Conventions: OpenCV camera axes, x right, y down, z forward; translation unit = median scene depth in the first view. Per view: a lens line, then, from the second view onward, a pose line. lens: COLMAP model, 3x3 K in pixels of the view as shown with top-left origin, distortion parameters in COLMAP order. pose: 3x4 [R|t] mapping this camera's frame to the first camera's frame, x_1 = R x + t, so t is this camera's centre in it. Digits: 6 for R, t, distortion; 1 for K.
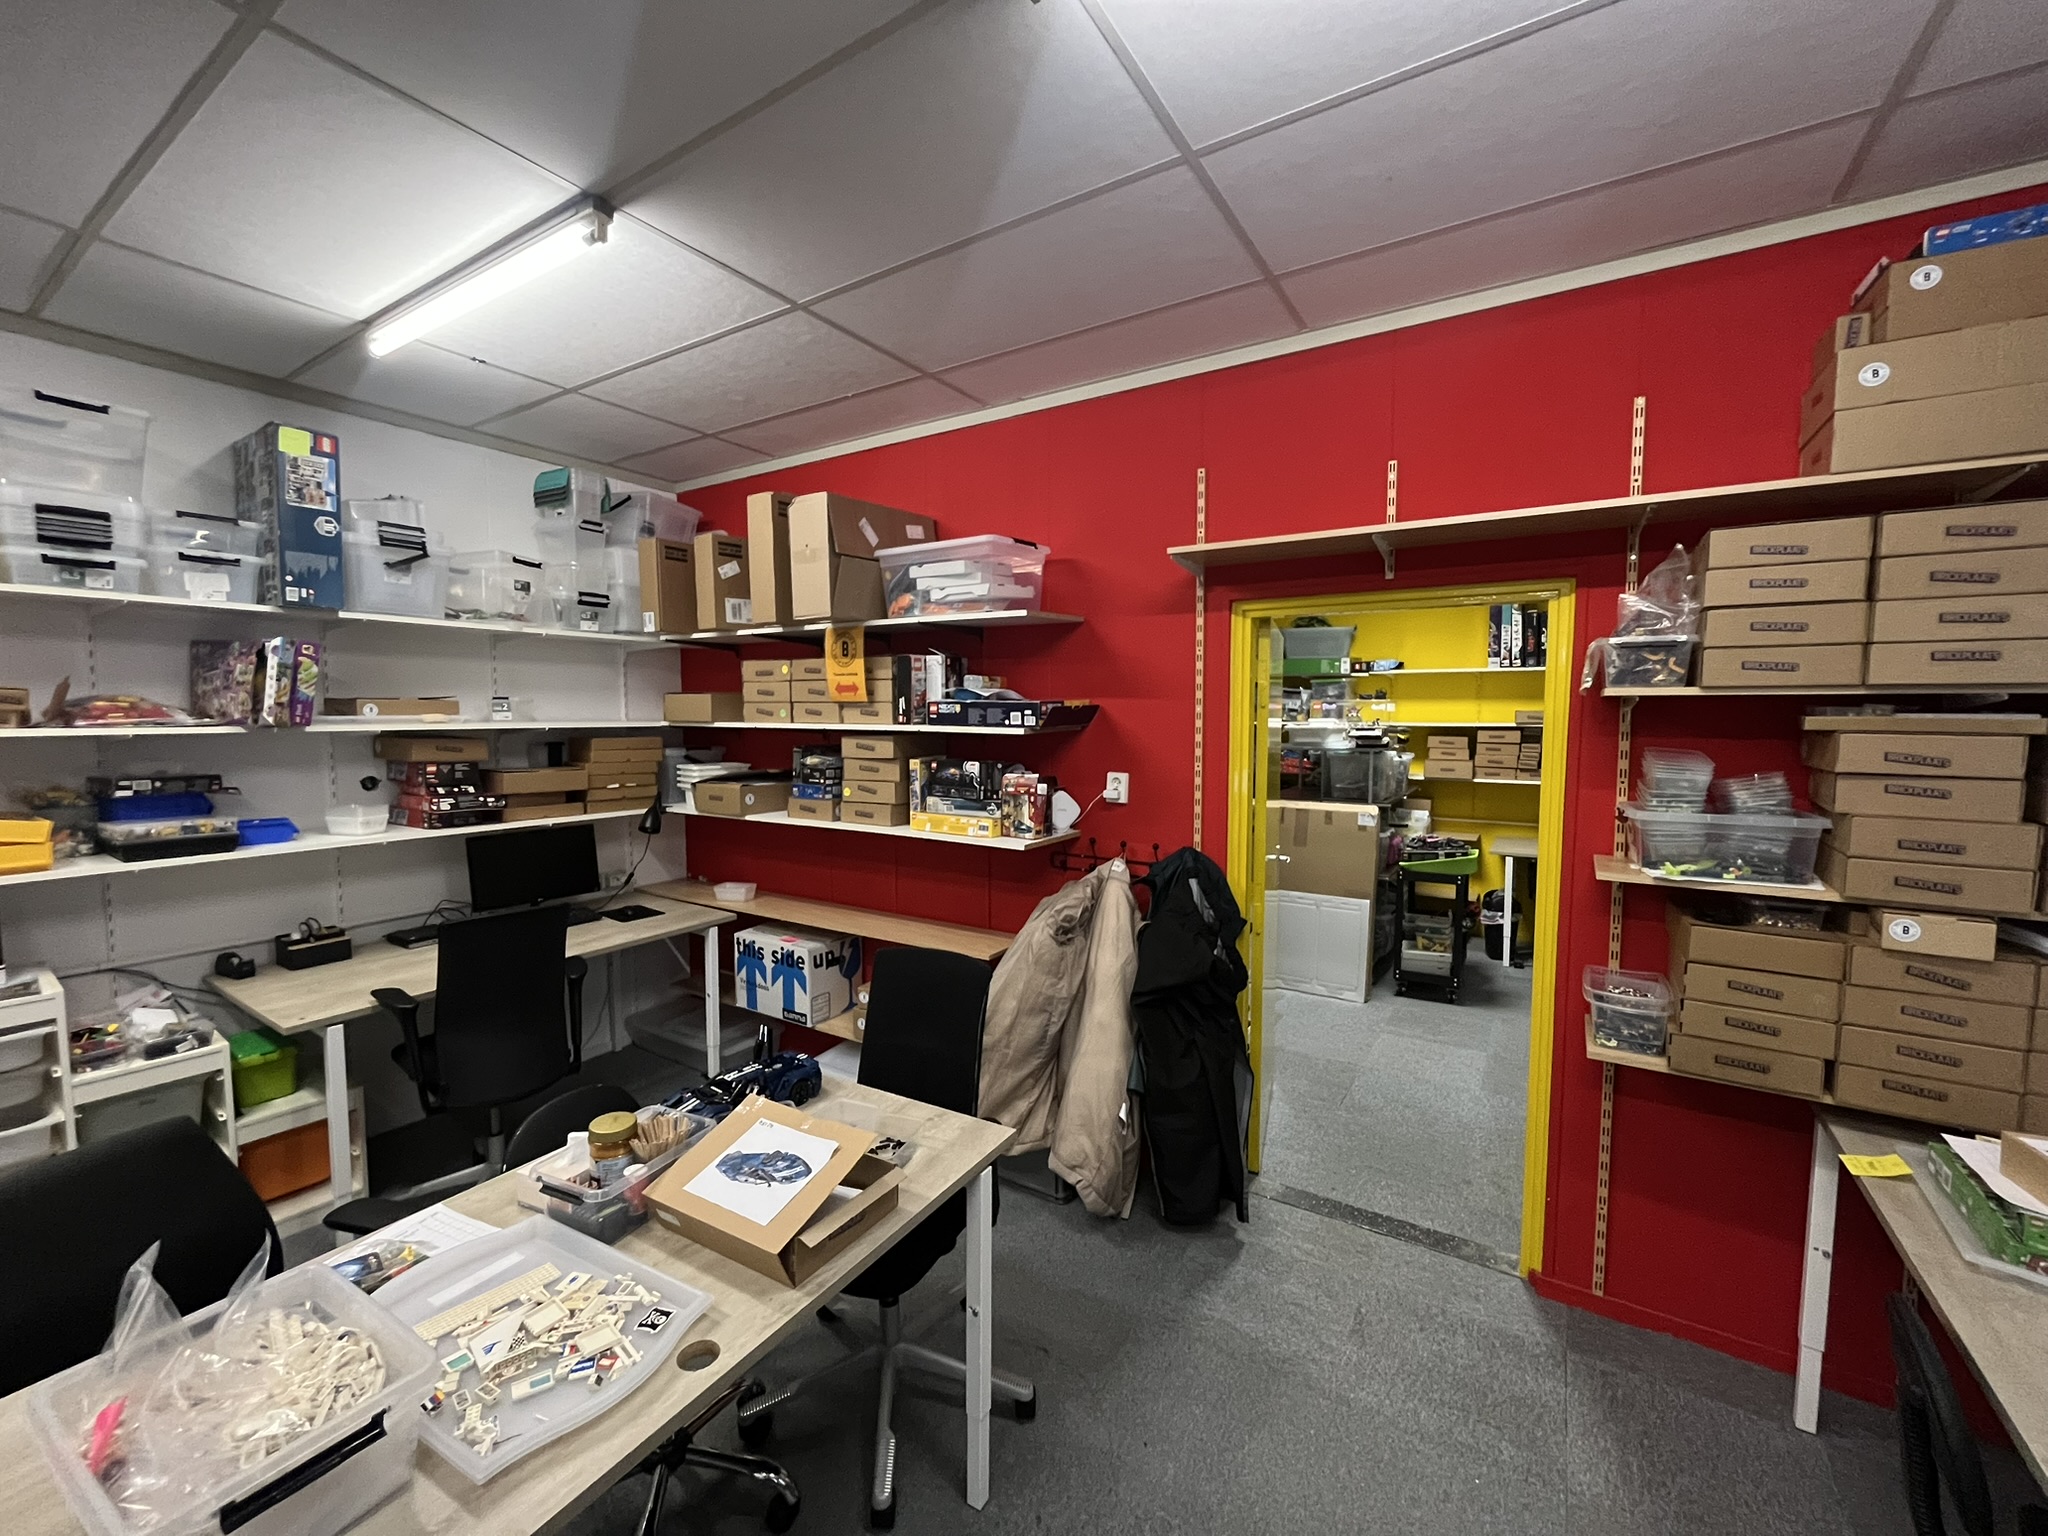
lens RADIAL K [[831.2, 0, 1016.2], [0, 831.2, 772.8], [0, 0, 1]] dist [-0.003669, -0.000362]
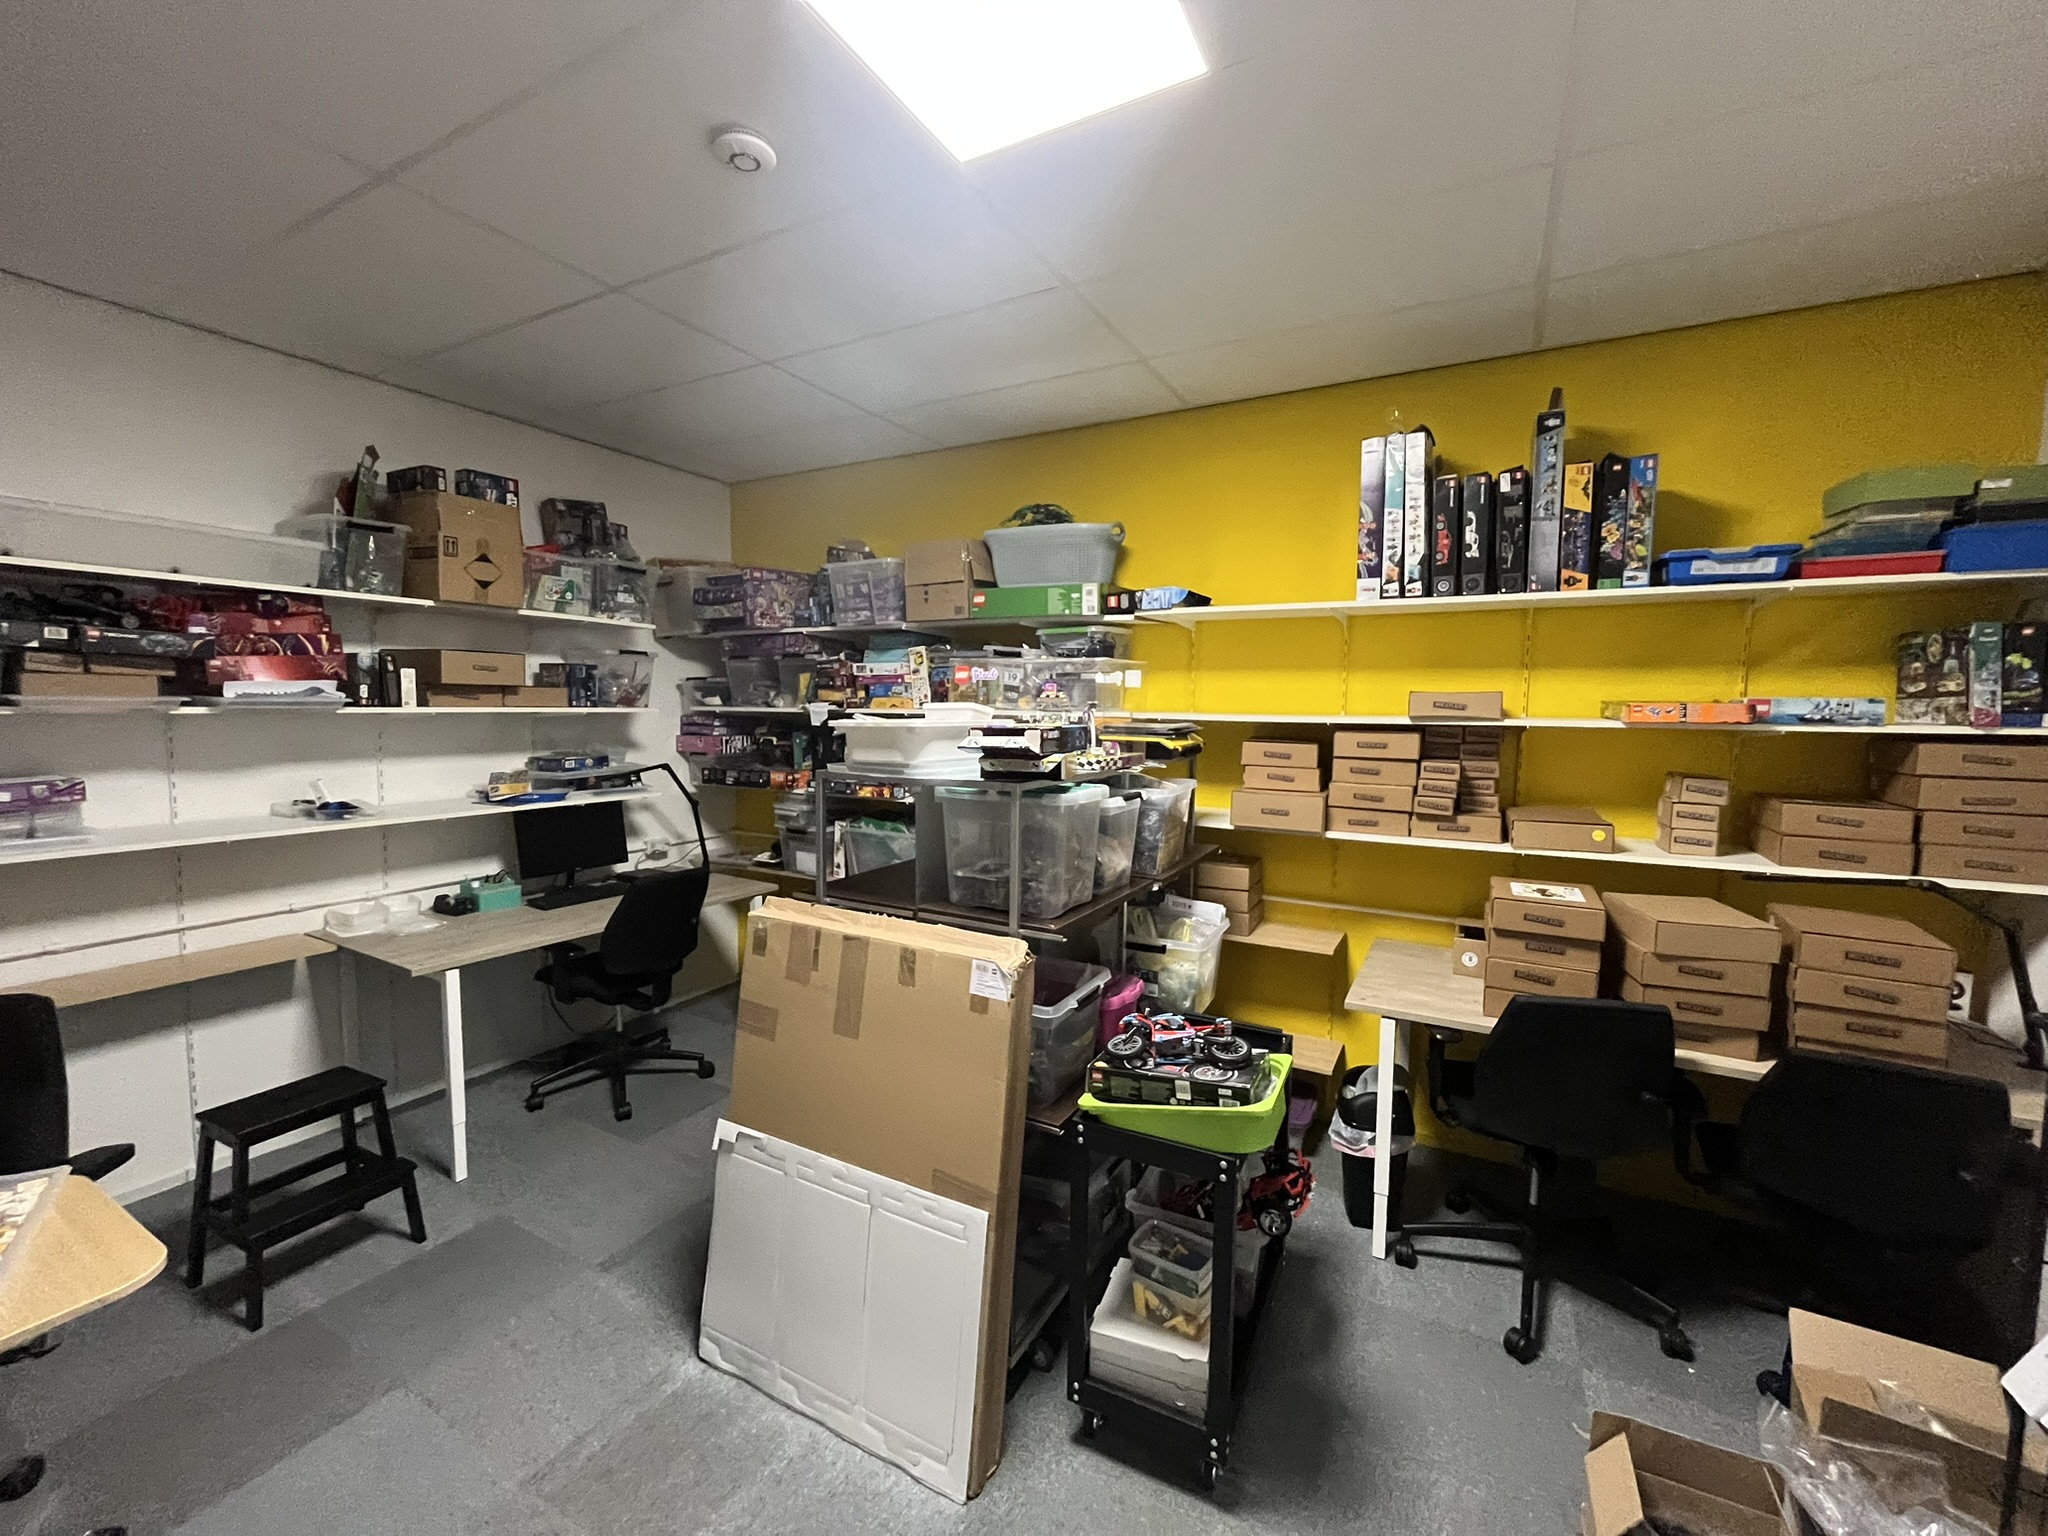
lens RADIAL K [[831.2, 0, 1016.2], [0, 831.2, 772.8], [0, 0, 1]] dist [-0.003669, -0.000362]
pose [[0.997964, 0.004501, 0.063629, 0.412026], [-0.005548, 0.999852, 0.016285, -0.040948], [-0.063546, -0.016605, 0.997841, 0.641766]]
